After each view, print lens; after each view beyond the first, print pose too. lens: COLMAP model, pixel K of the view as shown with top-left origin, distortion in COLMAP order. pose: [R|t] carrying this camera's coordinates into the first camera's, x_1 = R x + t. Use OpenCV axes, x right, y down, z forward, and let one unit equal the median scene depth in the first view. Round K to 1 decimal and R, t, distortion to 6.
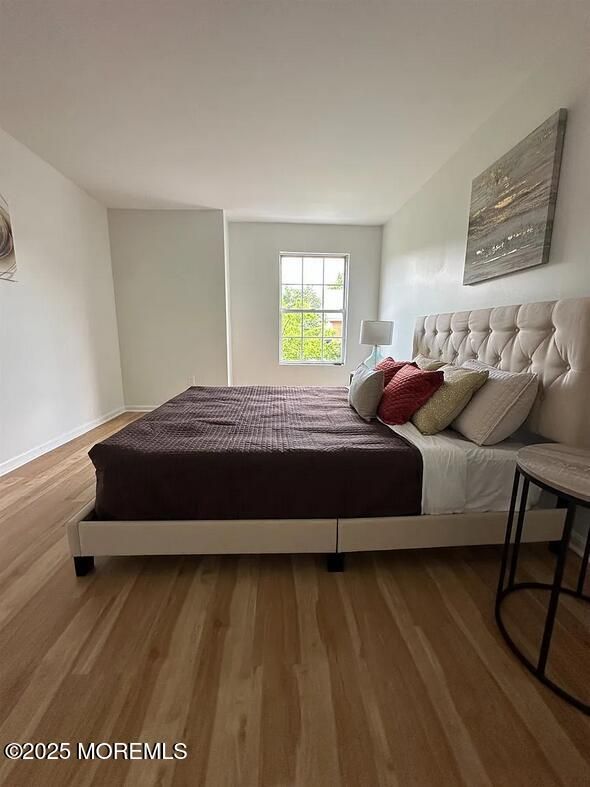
lens RADIAL K [[329.5, 0, 293.1], [0, 329.5, 389.1], [0, 0, 1]] dist [-0.000023, 0.000180]
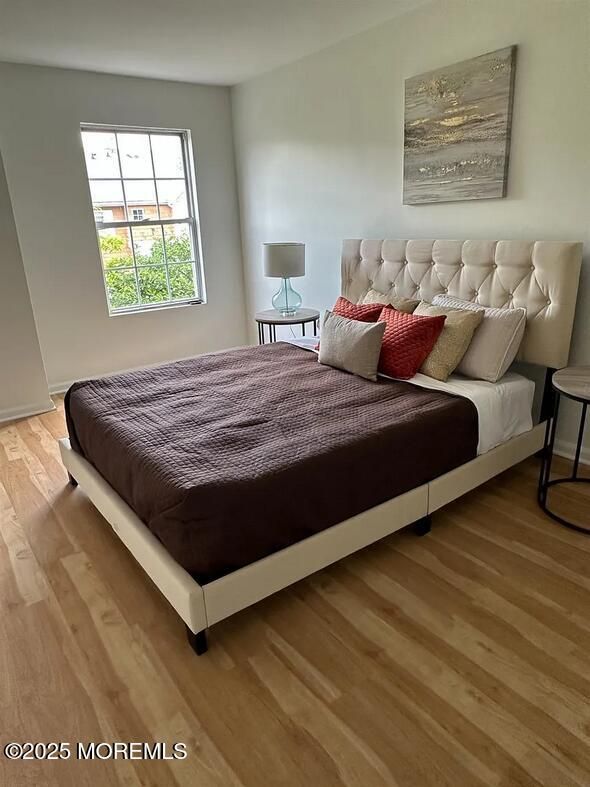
lens RADIAL K [[538.0, 0, 317.6], [0, 538.0, 392.6], [0, 0, 1]] dist [-0.000091, 0.004107]
pose [[0.819738, -0.218506, 0.529418, -0.726855], [0.140356, 0.972818, 0.184187, -0.172775], [-0.555274, -0.076678, 0.828125, -0.120791]]
